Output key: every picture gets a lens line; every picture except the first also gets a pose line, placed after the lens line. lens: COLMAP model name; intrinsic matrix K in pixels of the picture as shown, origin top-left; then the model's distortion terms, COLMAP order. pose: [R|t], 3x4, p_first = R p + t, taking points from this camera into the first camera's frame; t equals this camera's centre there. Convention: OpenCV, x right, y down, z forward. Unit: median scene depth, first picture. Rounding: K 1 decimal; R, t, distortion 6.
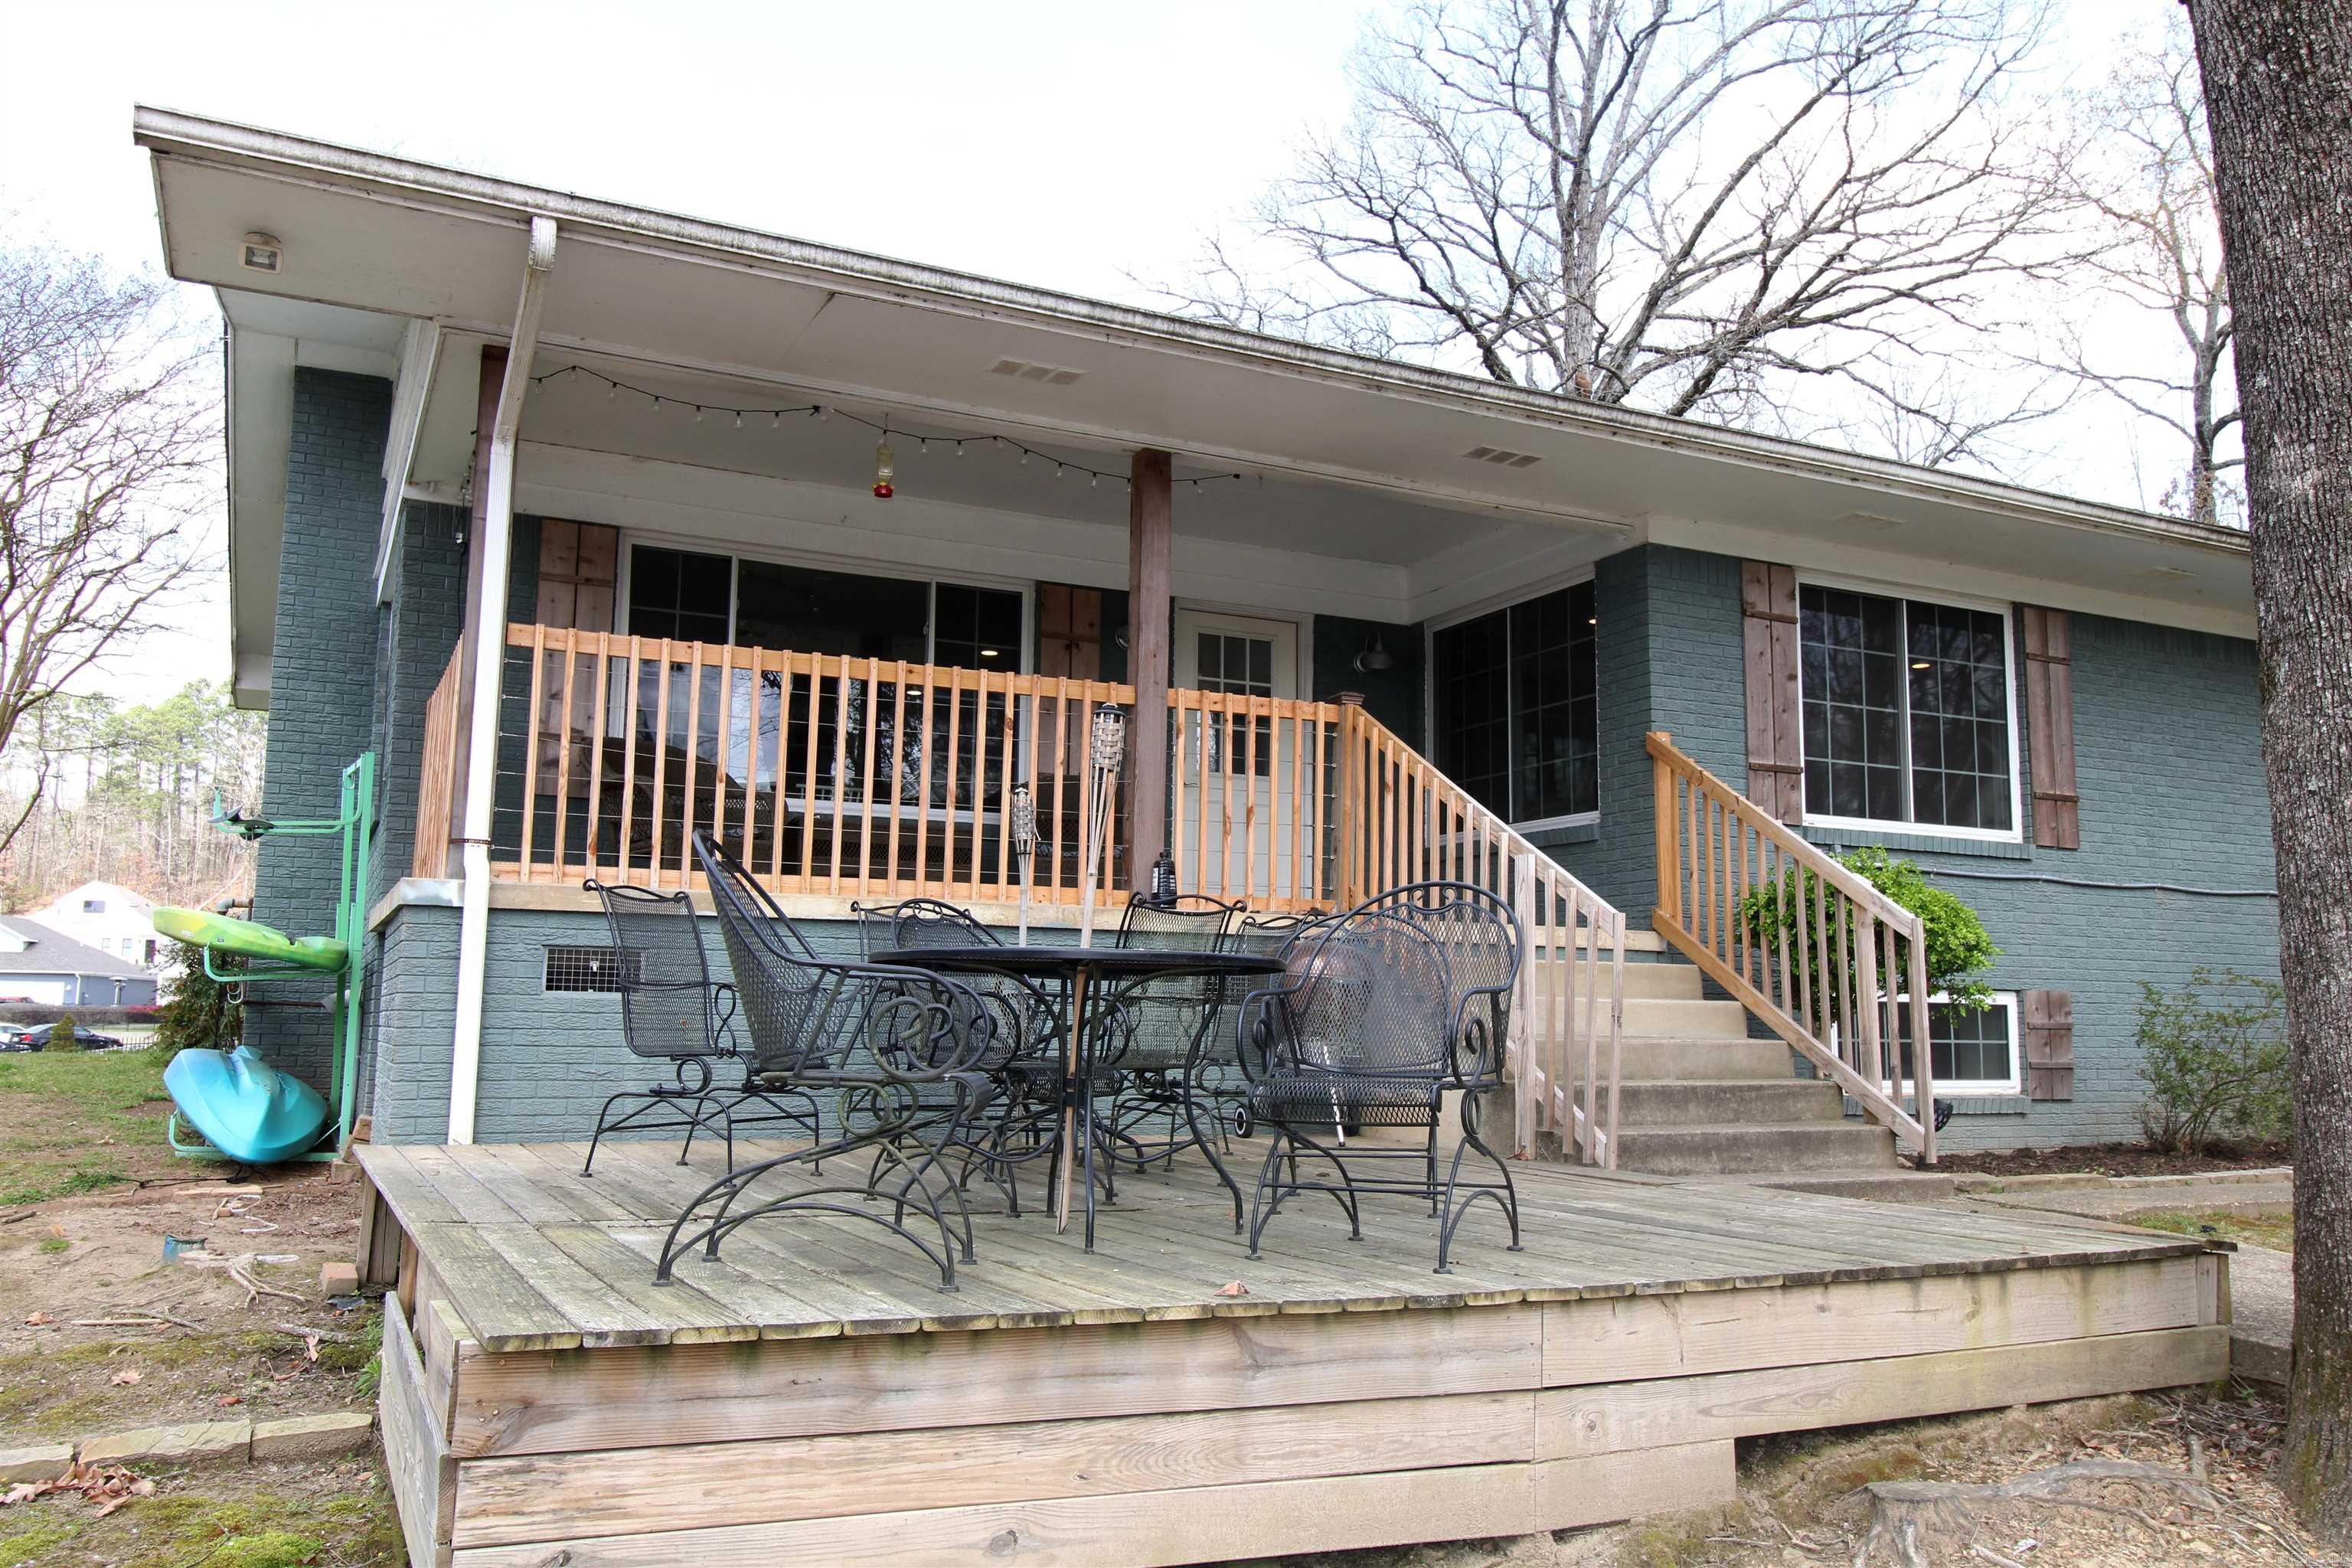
lens RADIAL K [[1831.1, 0, 1200.3], [0, 1831.1, 785.4], [0, 0, 1]] dist [0.014223, -0.009070]
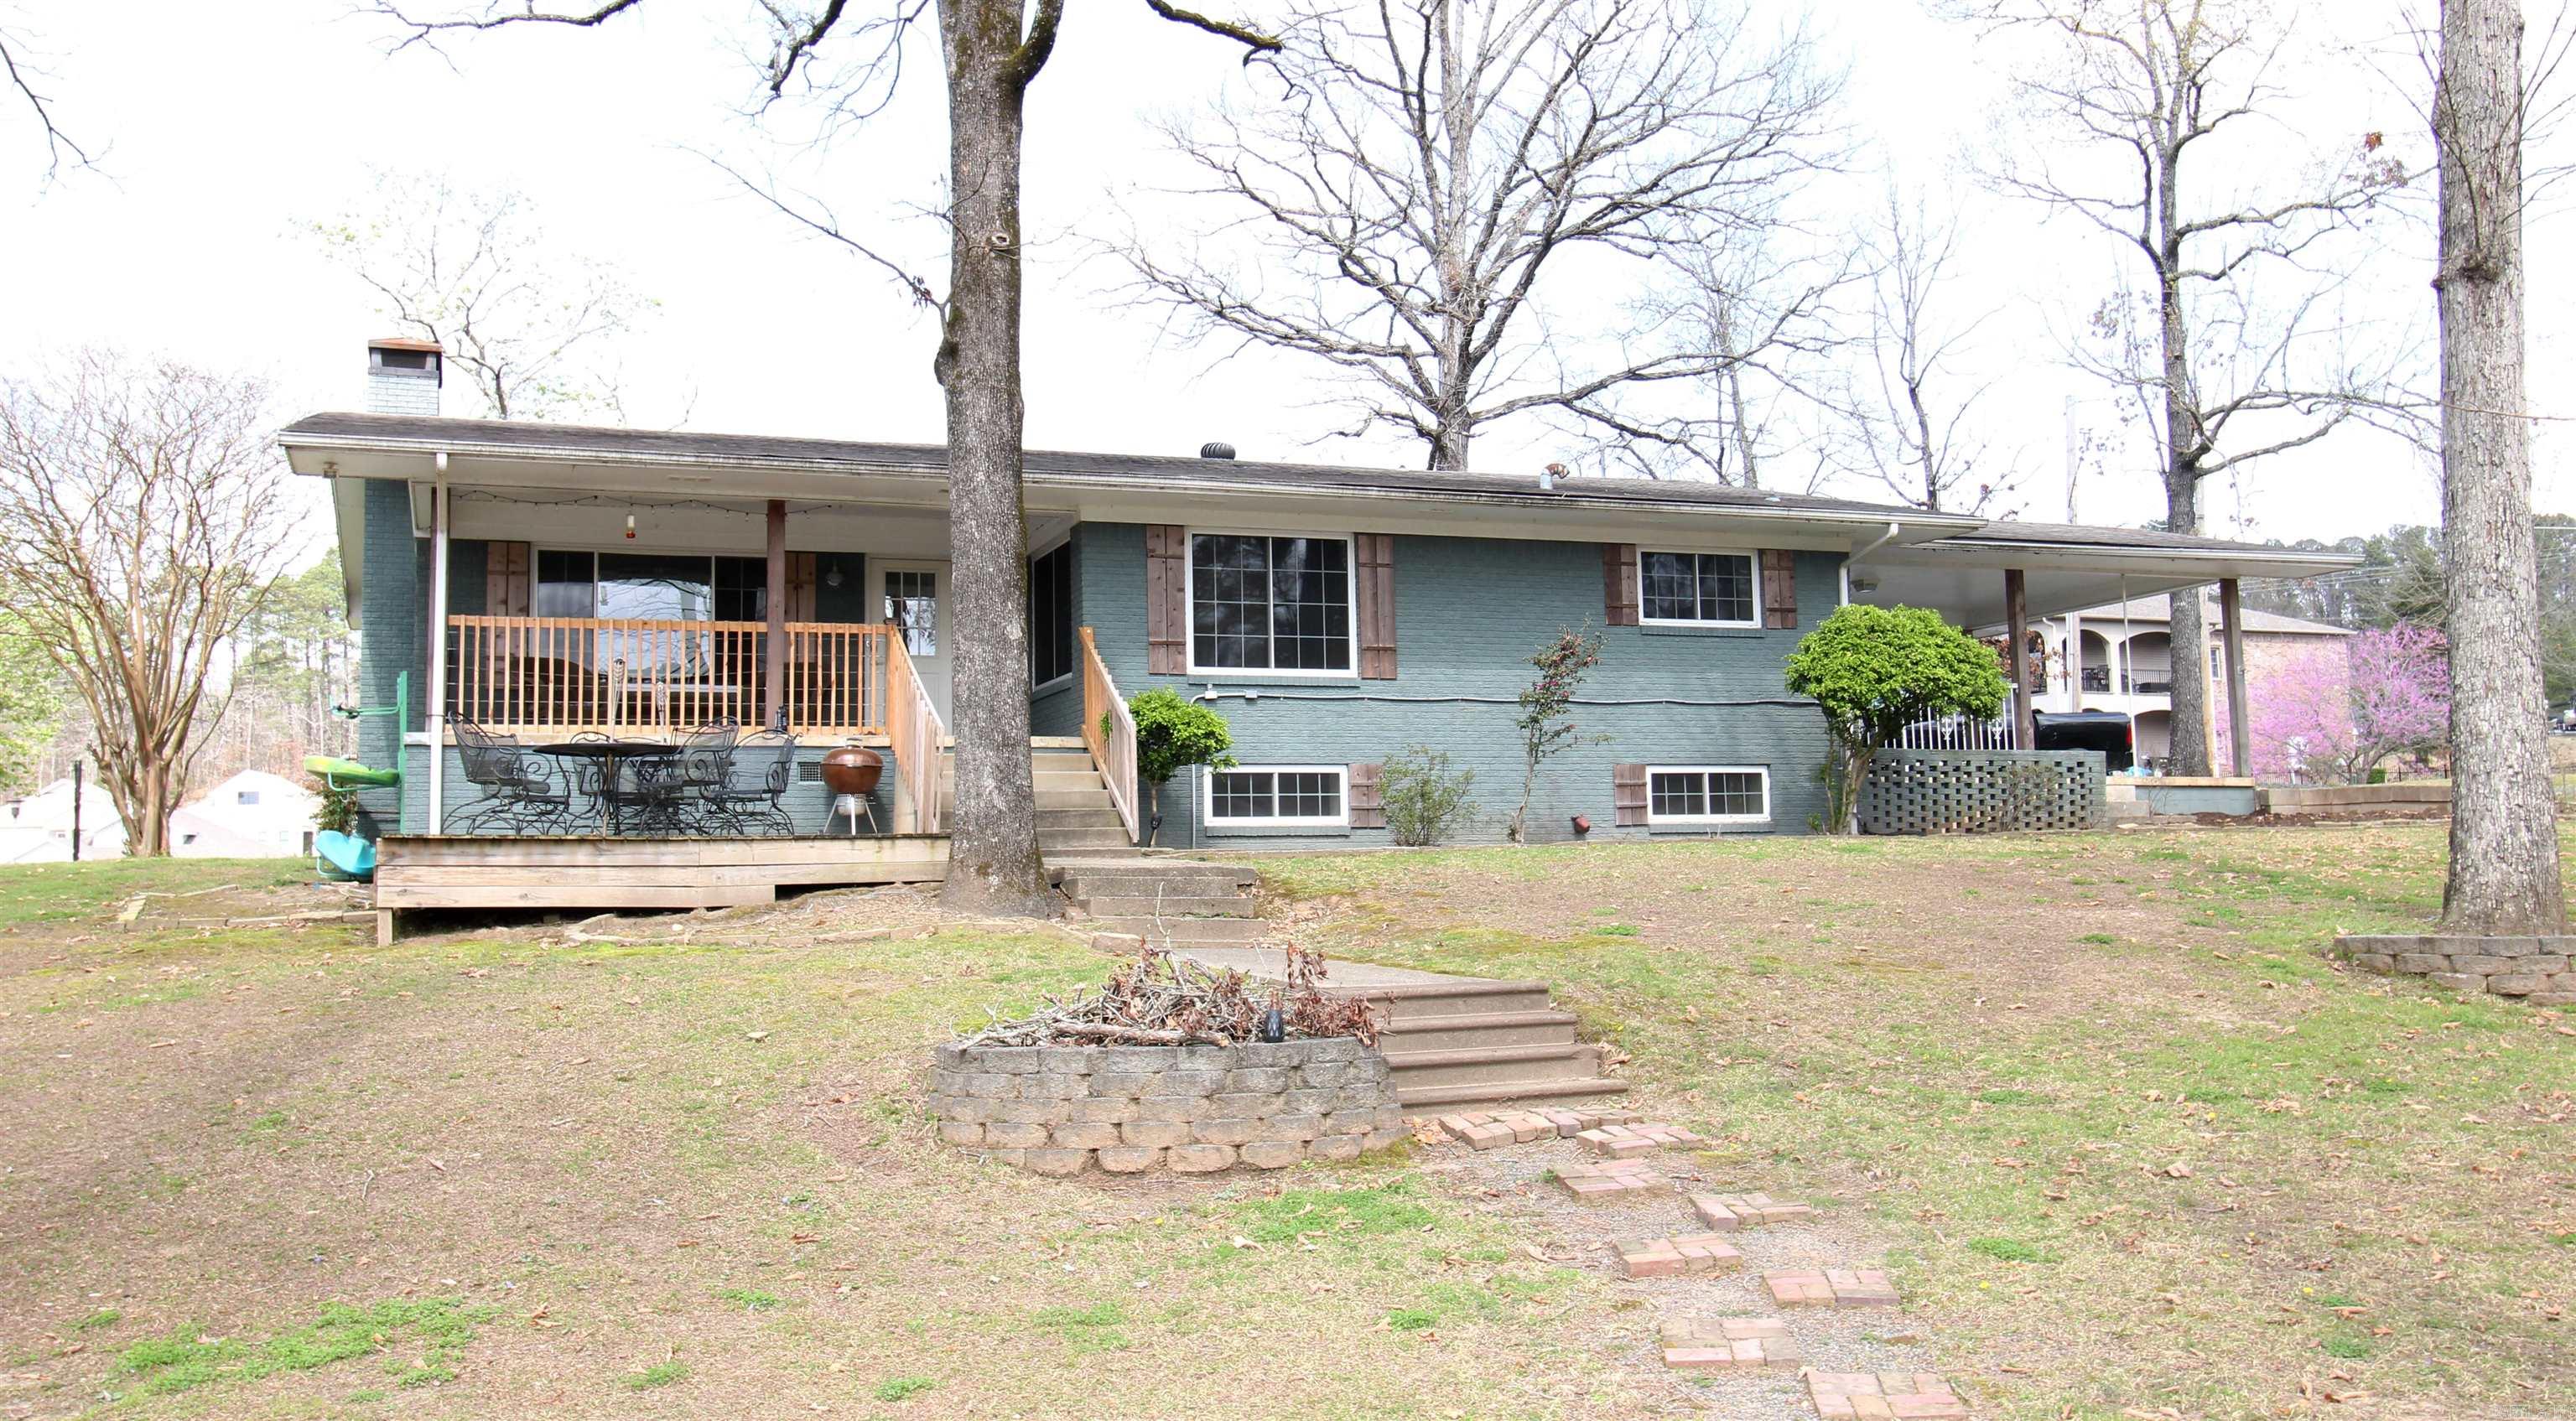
lens RADIAL K [[2200.2, 0, 1250.2], [0, 2200.2, 664.9], [0, 0, 1]] dist [0.011710, 0.001901]
pose [[0.992758, -0.044196, -0.111704, 0.631444], [0.046874, 0.998670, 0.021469, -0.029987], [0.110606, -0.026550, 0.993510, -1.102561]]
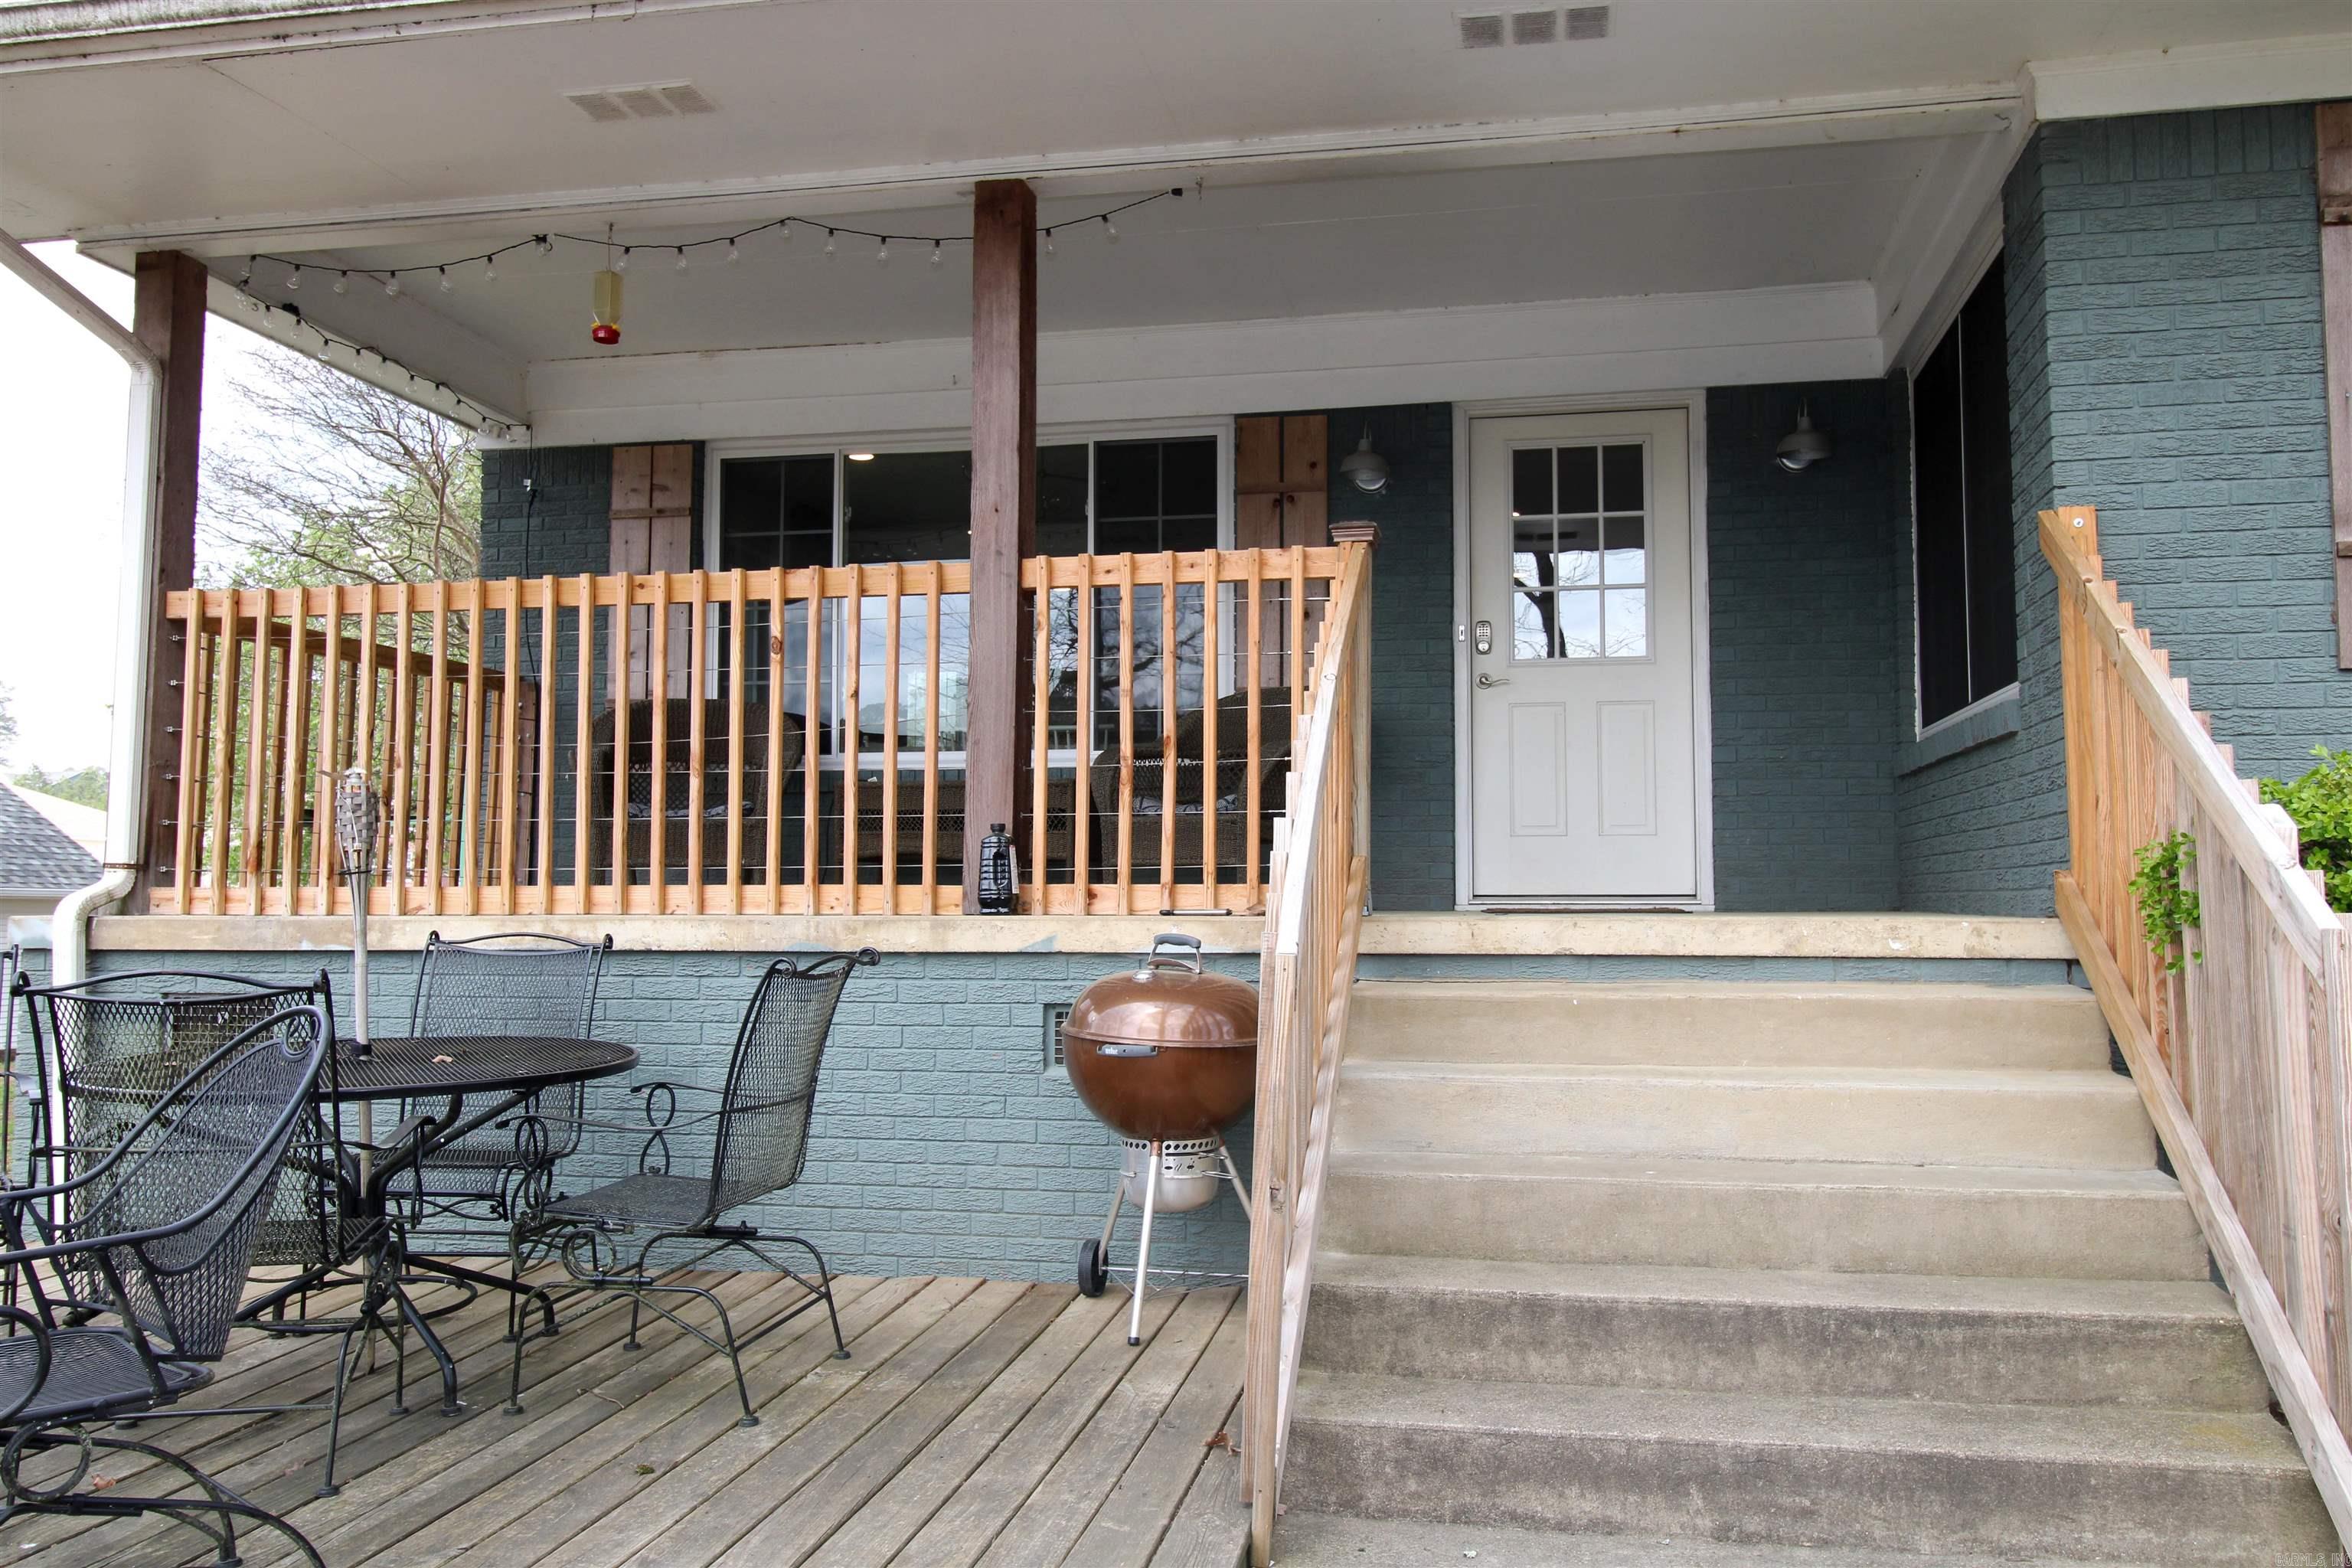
lens RADIAL K [[1831.1, 0, 1200.3], [0, 1831.1, 785.4], [0, 0, 1]] dist [0.014223, -0.009070]
pose [[0.796927, -0.053364, -0.601714, 0.345359], [0.088120, 0.995705, 0.028404, 0.009962], [0.597614, -0.075659, 0.798206, 0.453525]]
